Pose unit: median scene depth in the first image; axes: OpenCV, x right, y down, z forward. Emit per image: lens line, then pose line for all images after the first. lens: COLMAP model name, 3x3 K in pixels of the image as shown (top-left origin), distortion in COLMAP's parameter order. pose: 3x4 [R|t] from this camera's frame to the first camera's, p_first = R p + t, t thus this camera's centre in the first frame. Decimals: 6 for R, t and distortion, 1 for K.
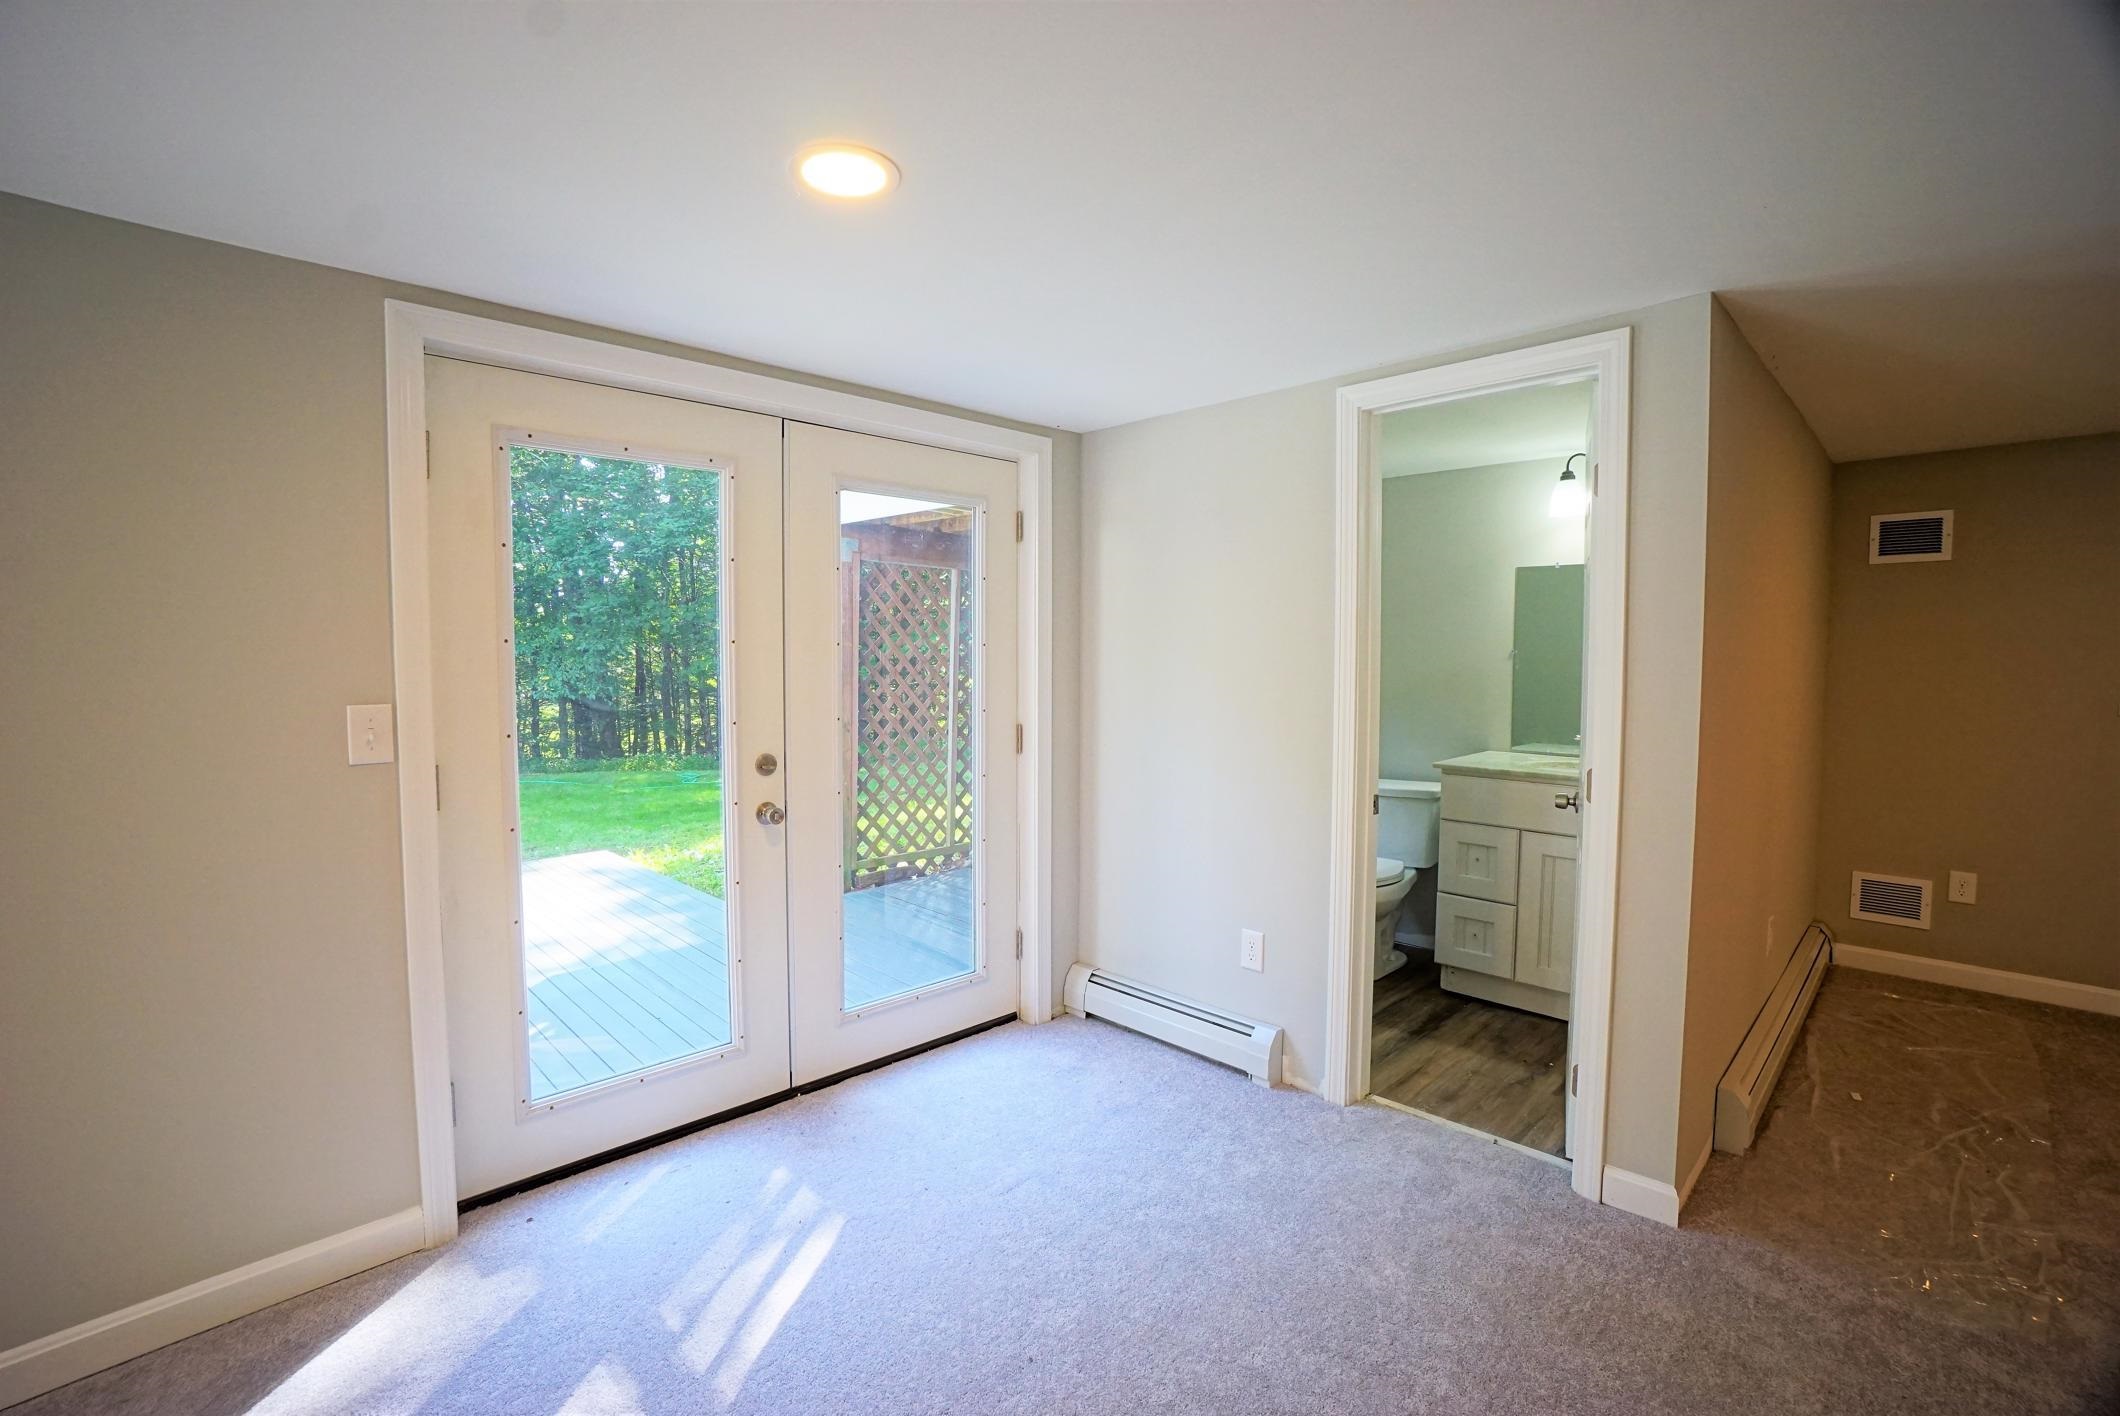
lens RADIAL K [[930.7, 0, 1060.0], [0, 930.7, 708.0], [0, 0, 1]] dist [-0.058804, 0.018427]
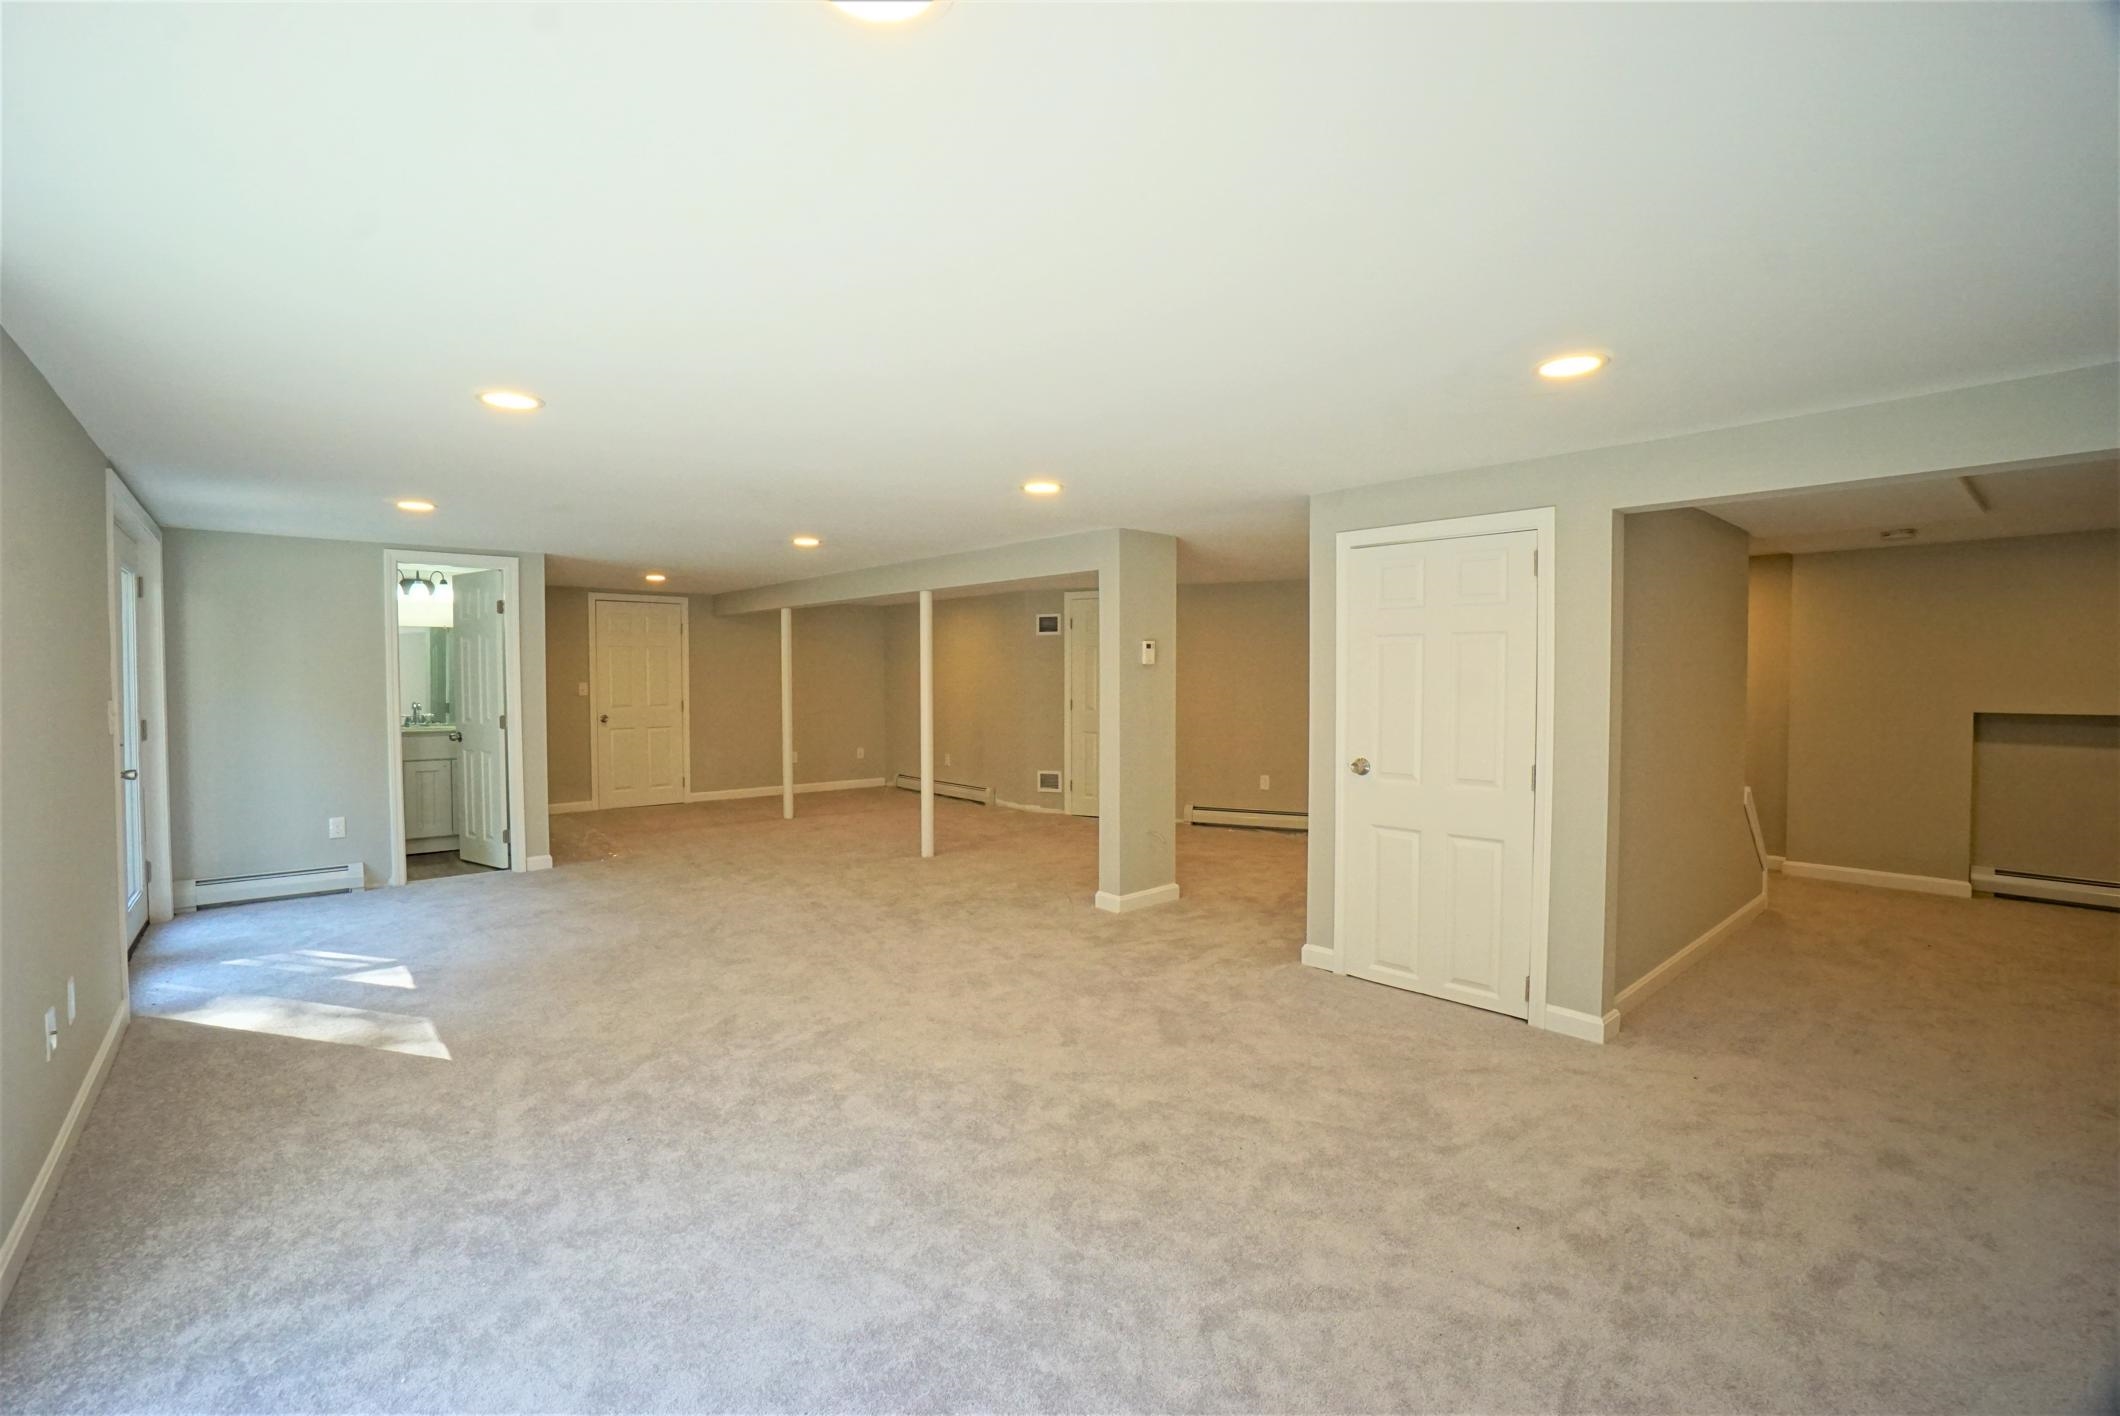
lens RADIAL K [[930.7, 0, 1060.0], [0, 930.7, 708.0], [0, 0, 1]] dist [-0.058804, 0.018427]
pose [[0.047205, -0.035542, 0.998253, -1.376237], [0.058953, 0.997724, 0.032736, 0.038546], [-0.997144, 0.057305, 0.049193, -0.515952]]
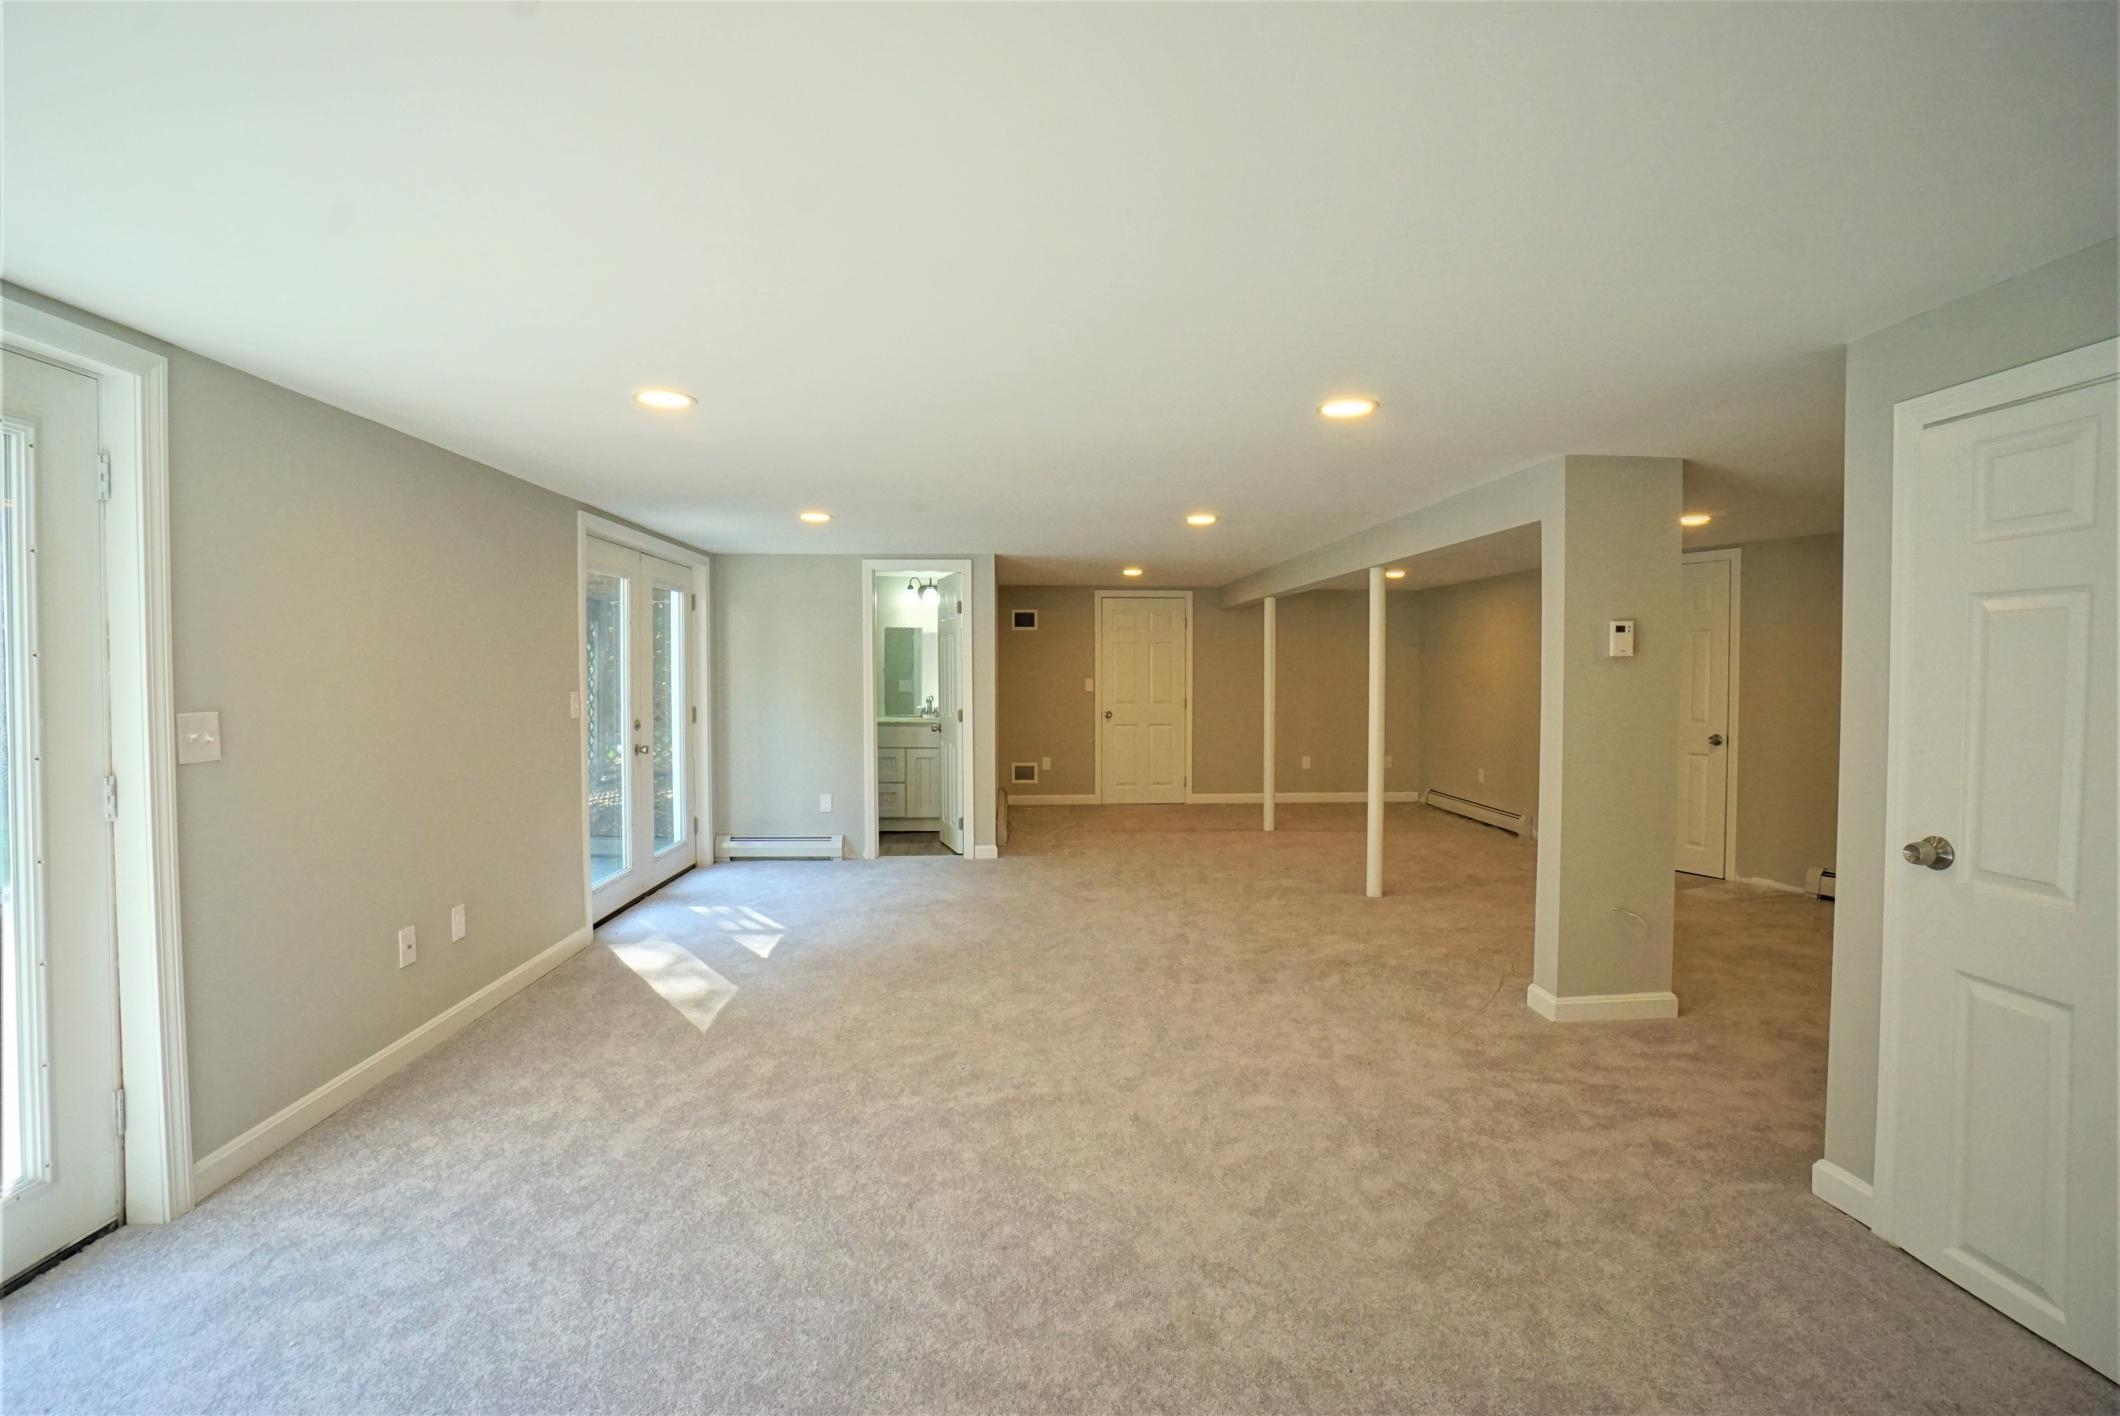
lens RADIAL K [[962.0, 0, 1060.0], [0, 962.0, 708.0], [0, 0, 1]] dist [-0.065731, 0.021663]
pose [[0.661359, -0.030089, 0.749466, -0.991883], [0.045947, 0.998944, -0.000440, 0.054870], [-0.748661, 0.034727, 0.662043, -0.825094]]
